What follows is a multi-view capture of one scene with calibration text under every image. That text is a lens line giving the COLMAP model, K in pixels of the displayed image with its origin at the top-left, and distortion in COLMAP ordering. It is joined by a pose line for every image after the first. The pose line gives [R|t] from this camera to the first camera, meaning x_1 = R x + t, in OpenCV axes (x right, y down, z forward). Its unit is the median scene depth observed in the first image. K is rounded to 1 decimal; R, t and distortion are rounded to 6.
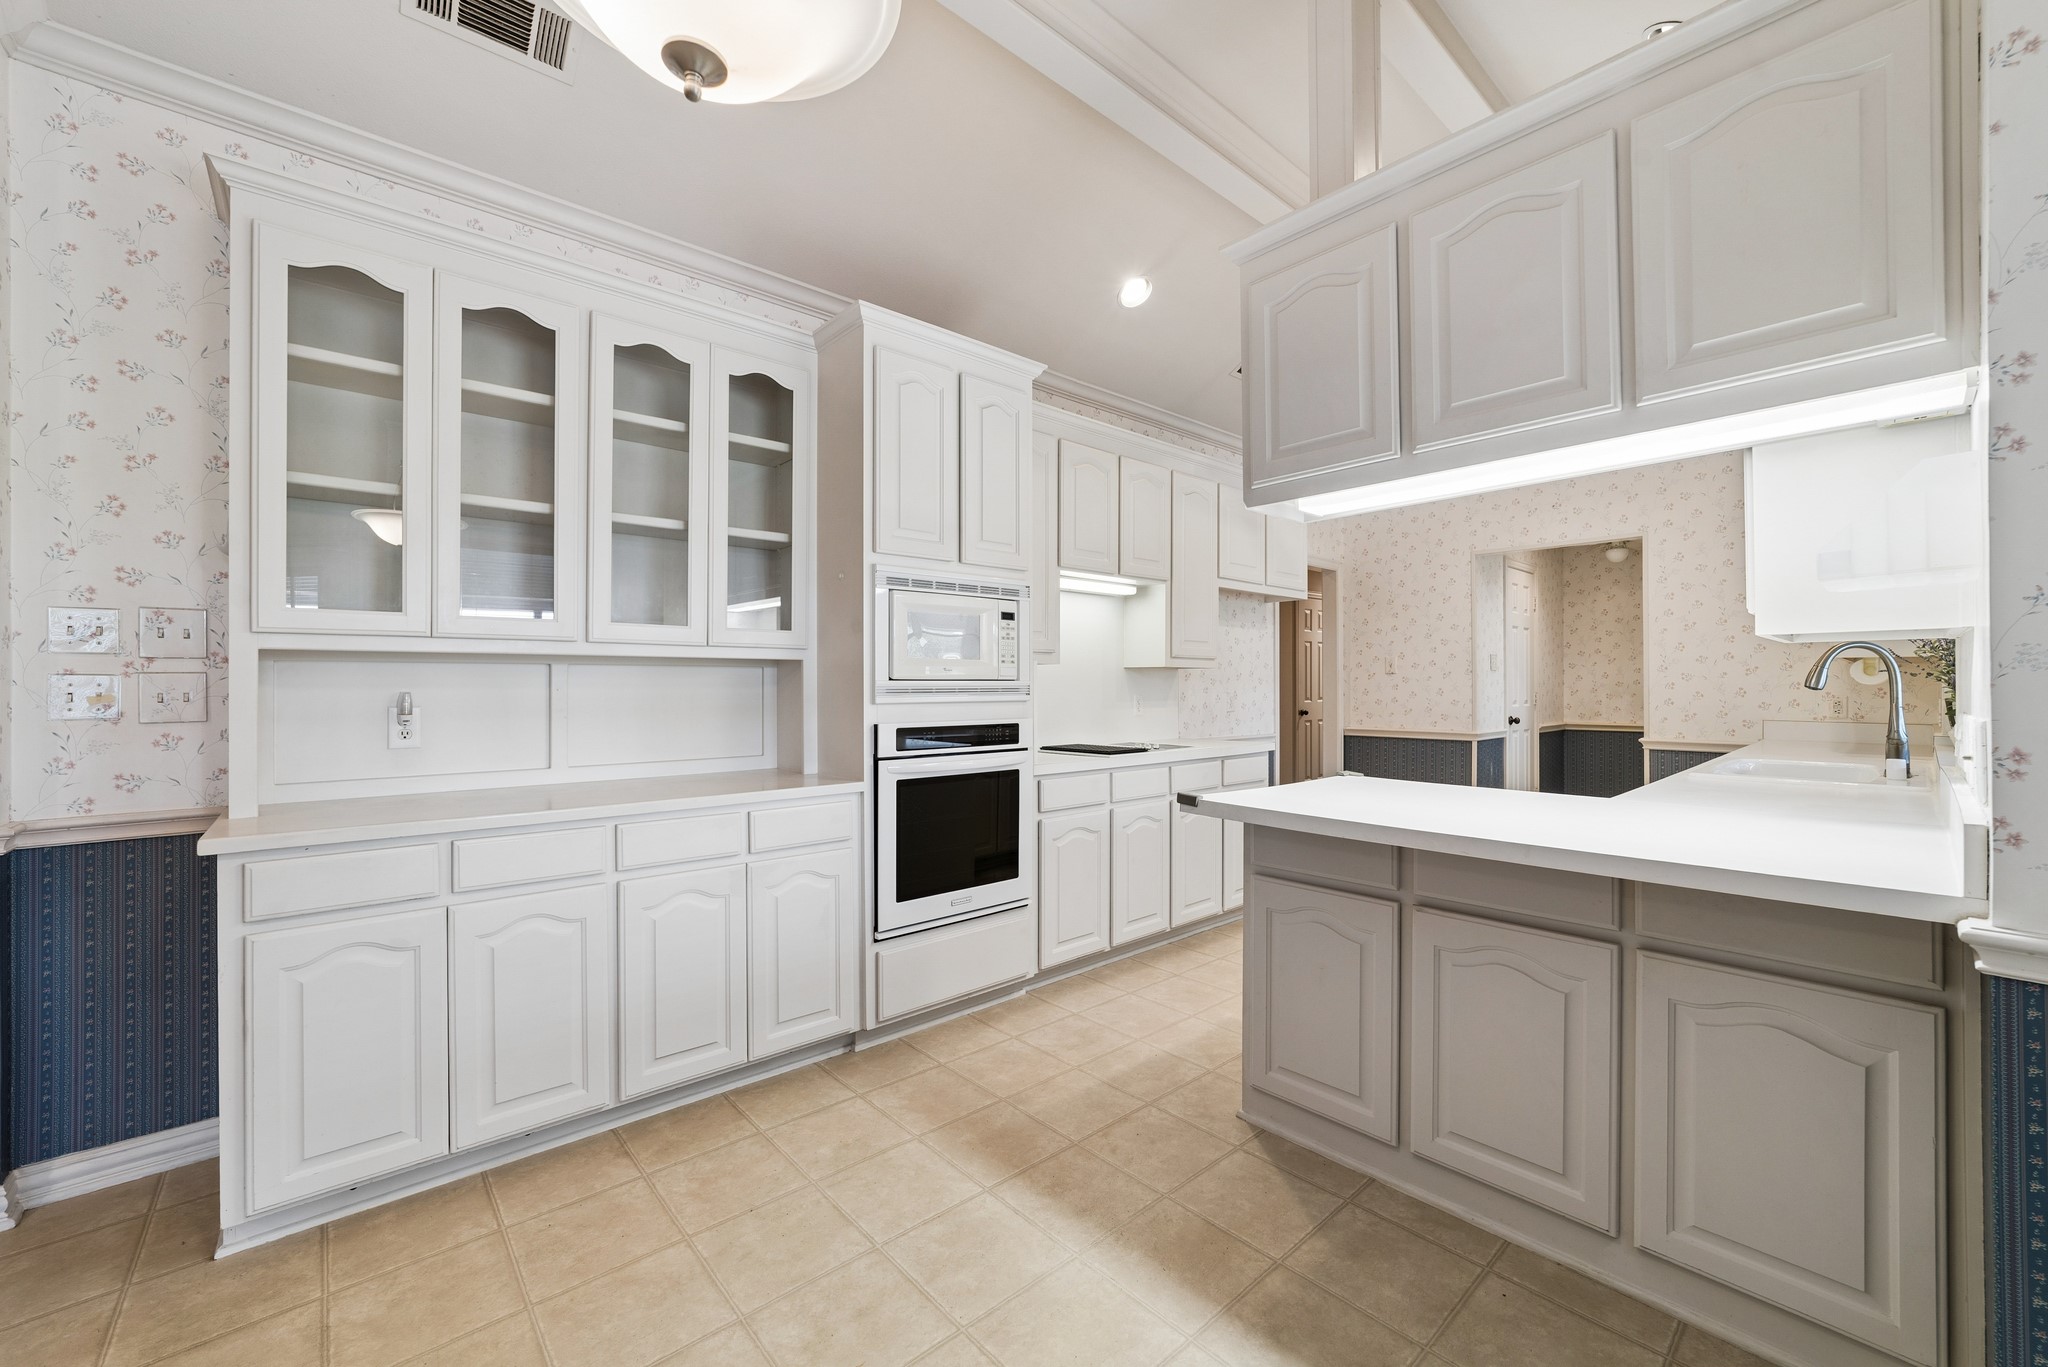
lens RADIAL K [[807.1, 0, 1023.0], [0, 807.1, 691.6], [0, 0, 1]] dist [-0.016037, 0.000154]
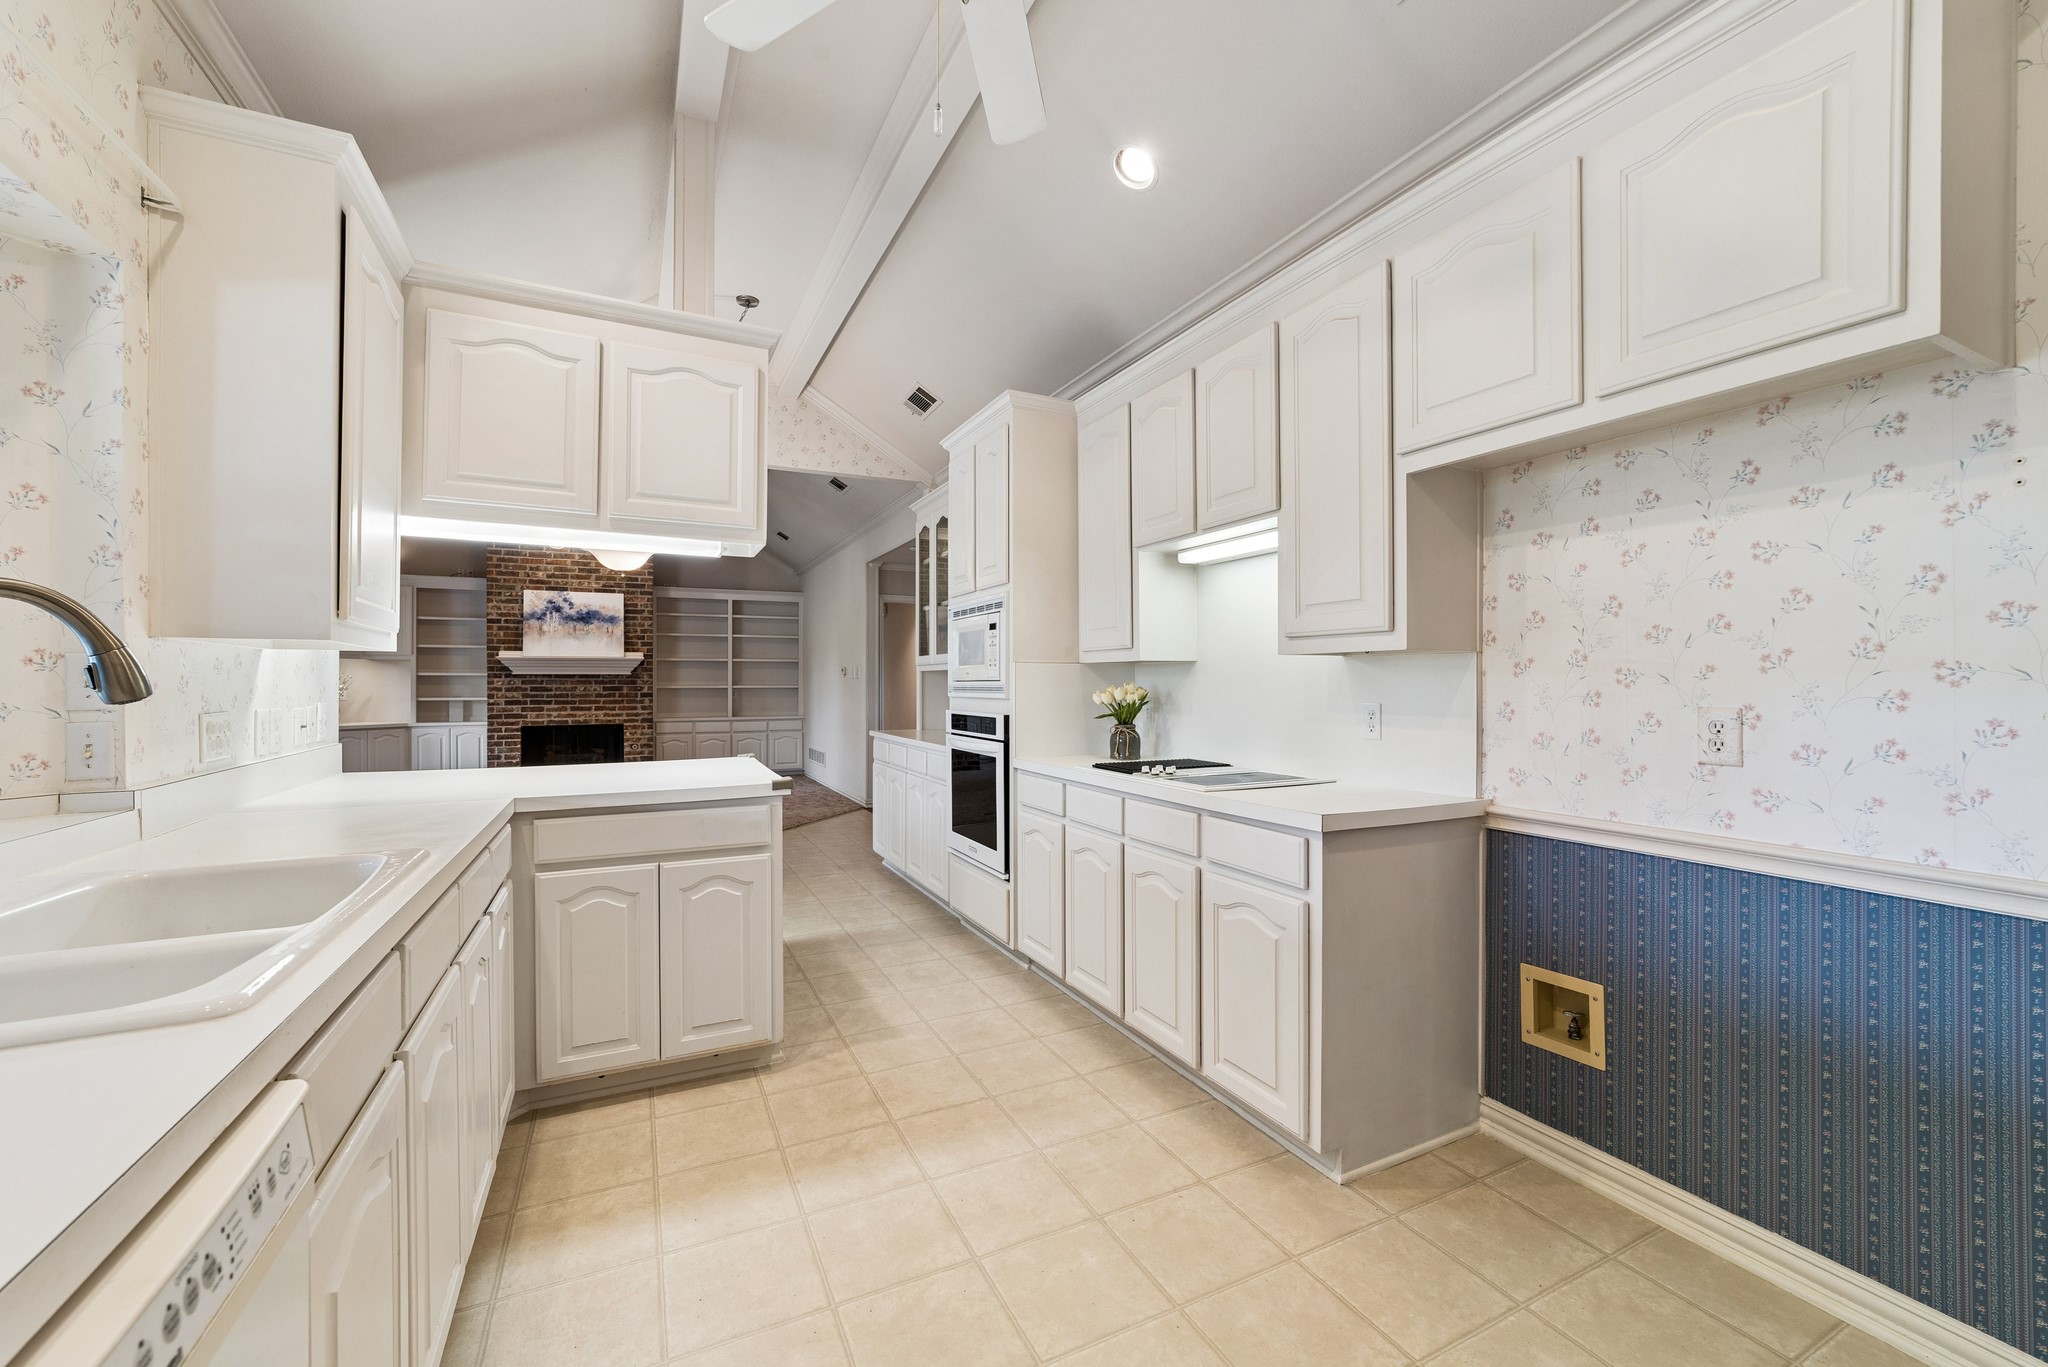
lens RADIAL K [[807.1, 0, 1023.0], [0, 807.1, 691.6], [0, 0, 1]] dist [-0.016037, 0.000154]
pose [[-0.261797, 0.014186, -0.965019, 1.173296], [-0.003400, 0.999872, 0.015620, -0.017919], [0.965117, 0.007371, -0.261715, 1.428823]]
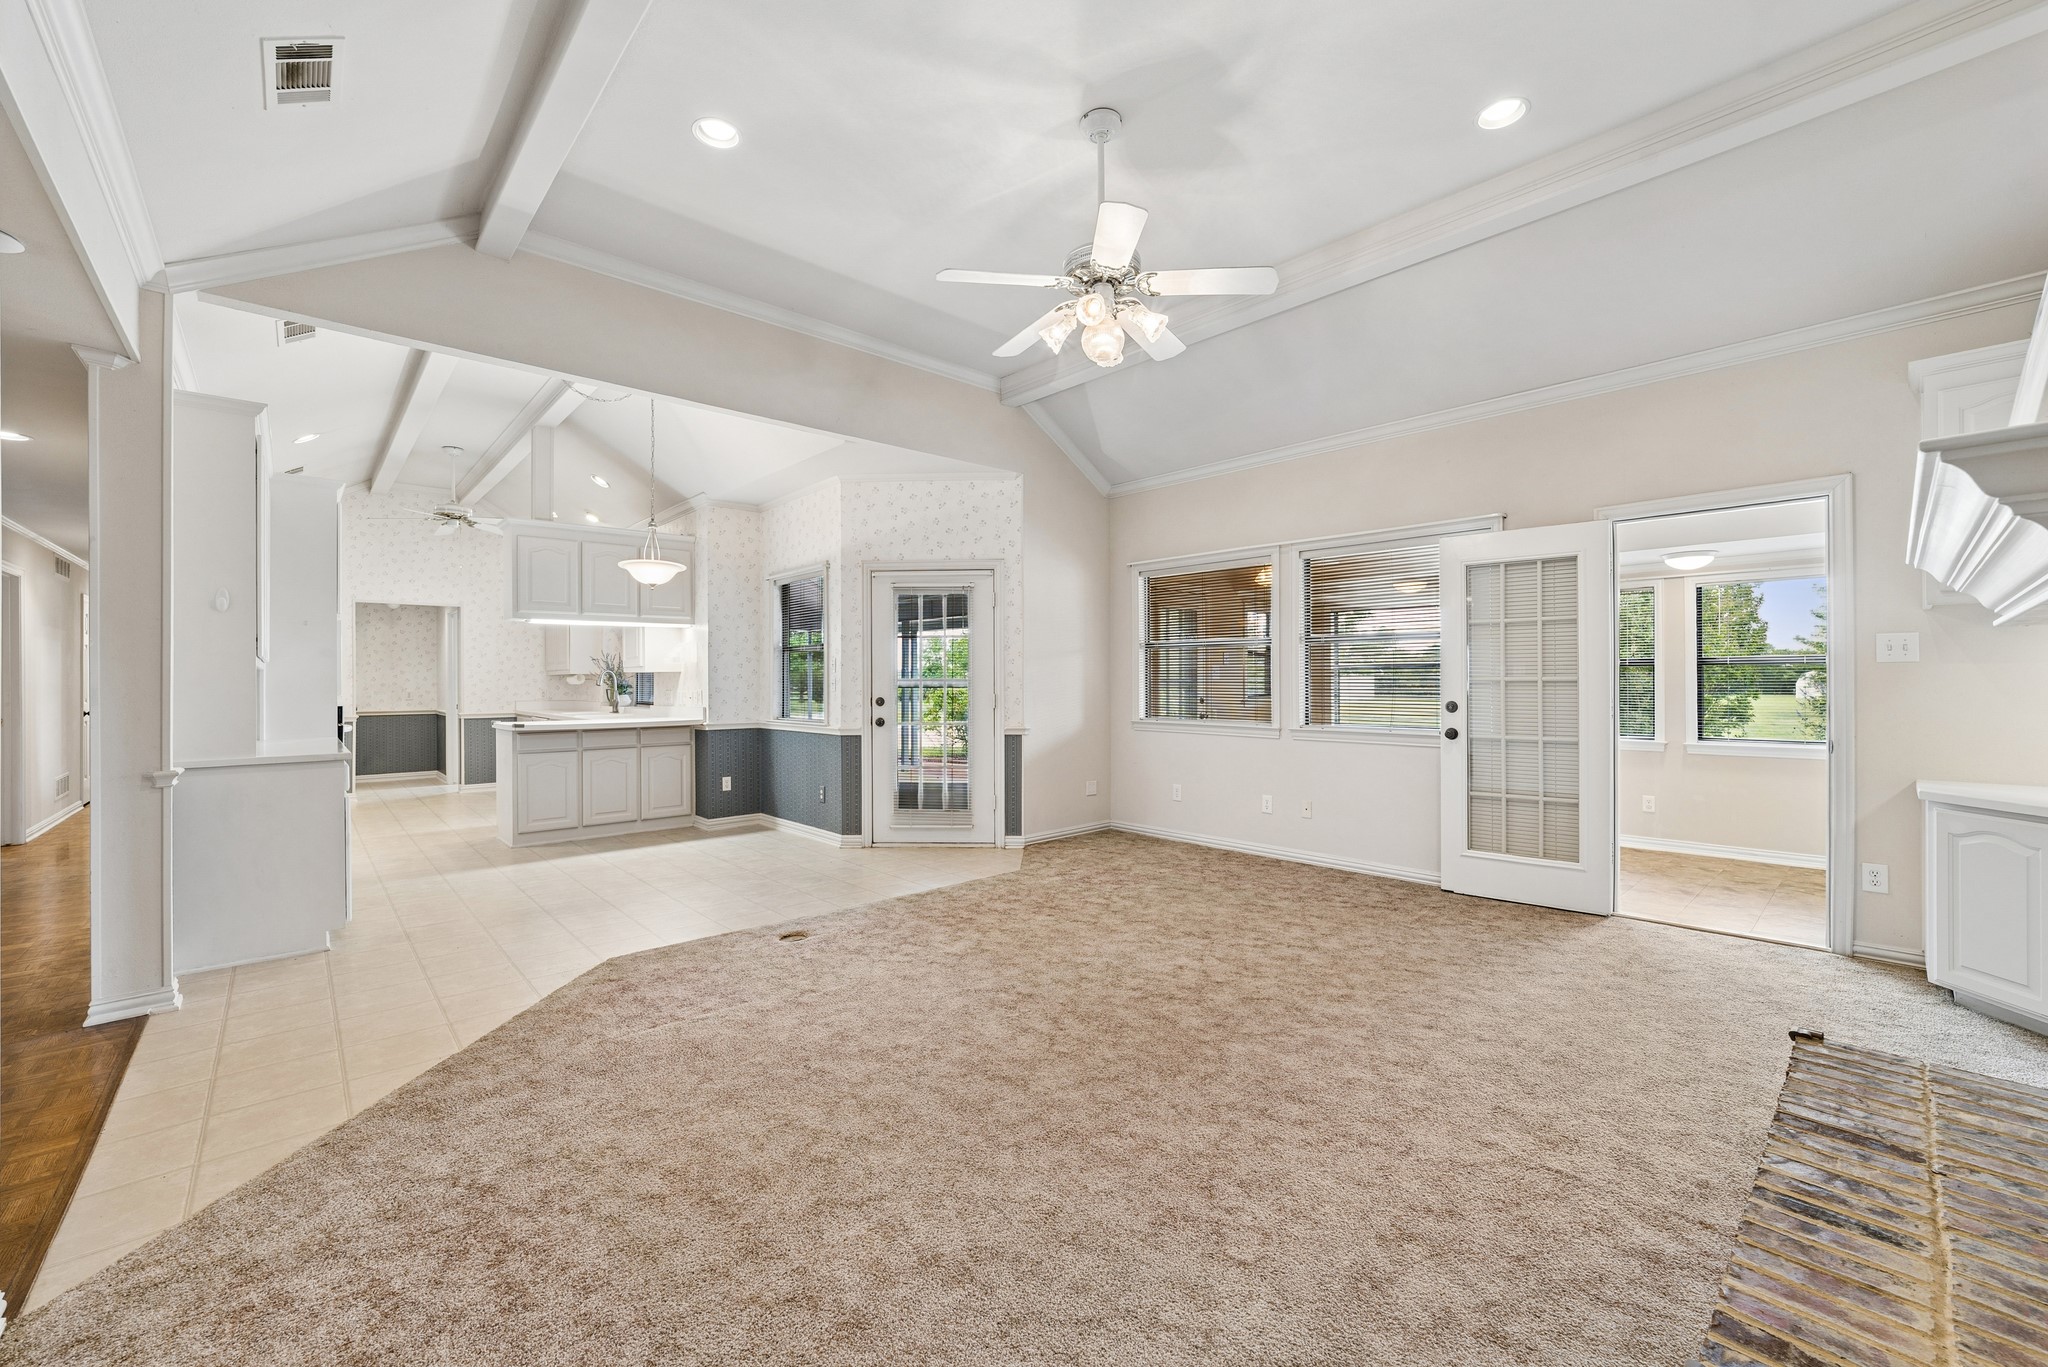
lens RADIAL K [[816.7, 0, 1025.5], [0, 816.7, 677.7], [0, 0, 1]] dist [-0.034392, 0.013633]
pose [[-0.020218, 0.008456, 0.999760, -1.943762], [0.010411, 0.999912, -0.008247, 0.007395], [-0.999741, 0.010242, -0.020304, -0.508271]]
